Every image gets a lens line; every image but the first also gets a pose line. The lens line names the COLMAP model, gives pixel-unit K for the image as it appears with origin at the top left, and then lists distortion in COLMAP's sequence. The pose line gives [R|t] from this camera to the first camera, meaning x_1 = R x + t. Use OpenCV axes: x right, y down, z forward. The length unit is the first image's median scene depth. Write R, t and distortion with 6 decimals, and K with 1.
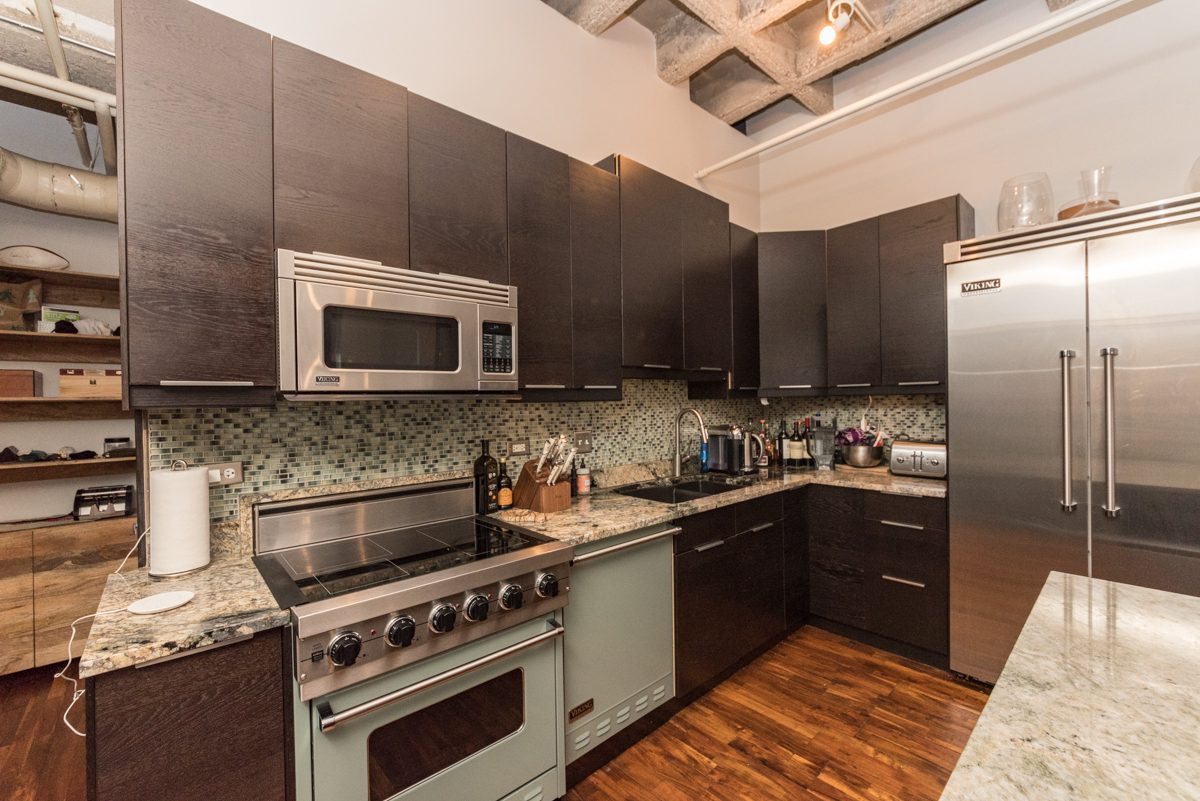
lens RADIAL K [[487.2, 0, 589.3], [0, 487.2, 400.2], [0, 0, 1]] dist [-0.003953, -0.001123]
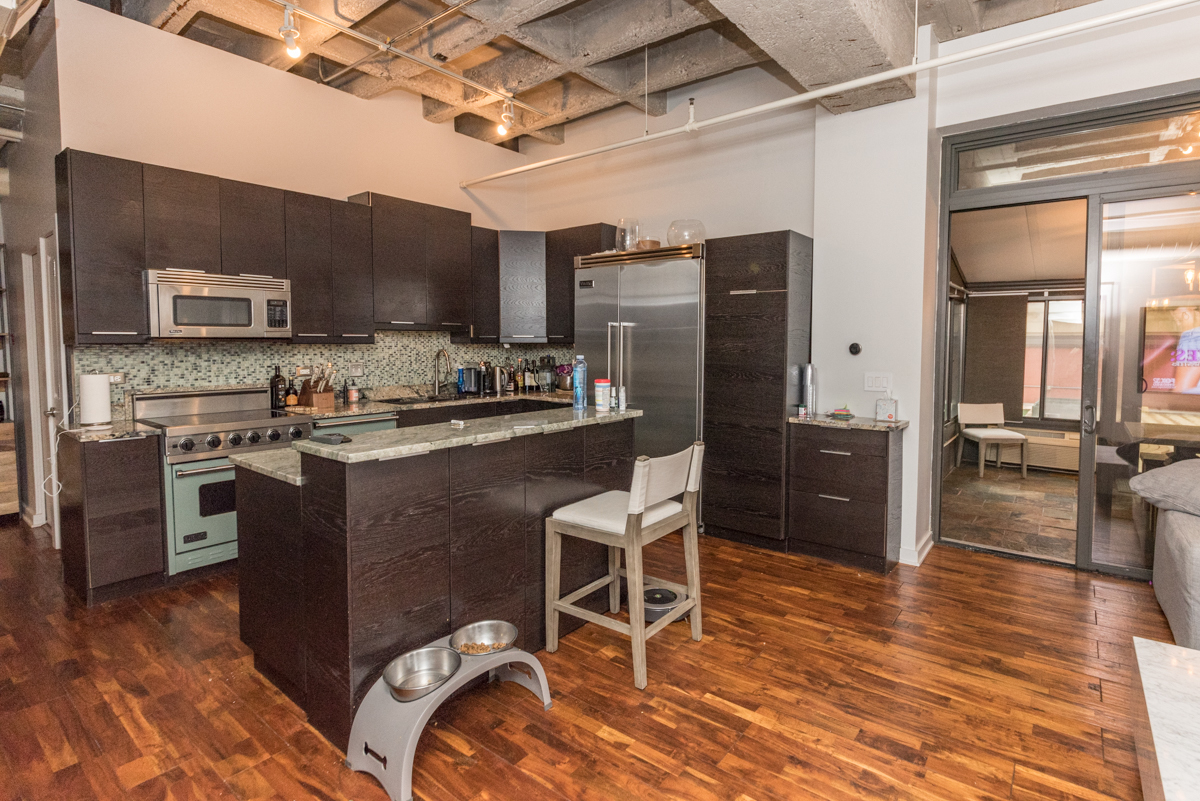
lens RADIAL K [[574.2, 0, 630.5], [0, 574.2, 372.4], [0, 0, 1]] dist [-0.016812, 0.001461]
pose [[0.978812, 0.011367, 0.204446, 0.580013], [-0.022909, 0.998268, 0.054178, -0.030410], [-0.203476, -0.057714, 0.977377, -1.183834]]
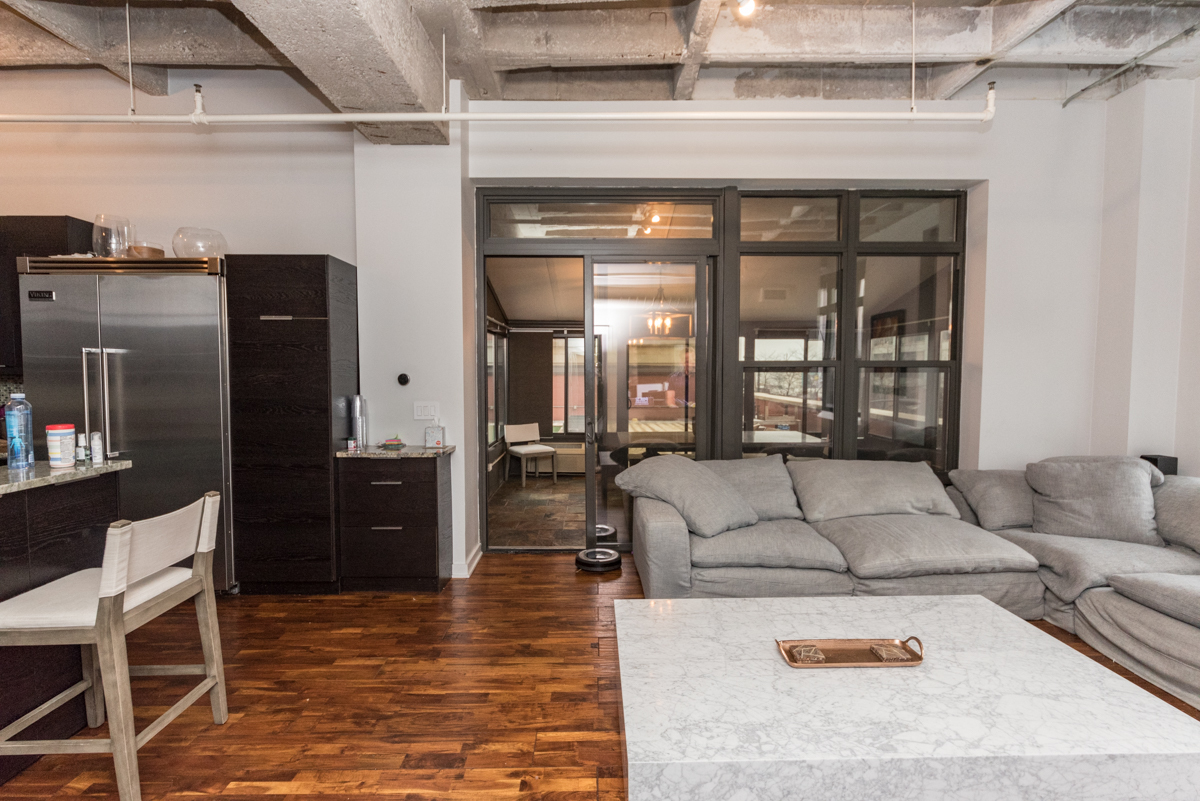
lens RADIAL K [[574.2, 0, 578.2], [0, 574.2, 404.1], [0, 0, 1]] dist [-0.016812, 0.001461]
pose [[0.654987, -0.020043, 0.755374, 0.638259], [-0.020467, 0.998811, 0.044249, -0.039384], [-0.755363, -0.044443, 0.653798, -1.198659]]
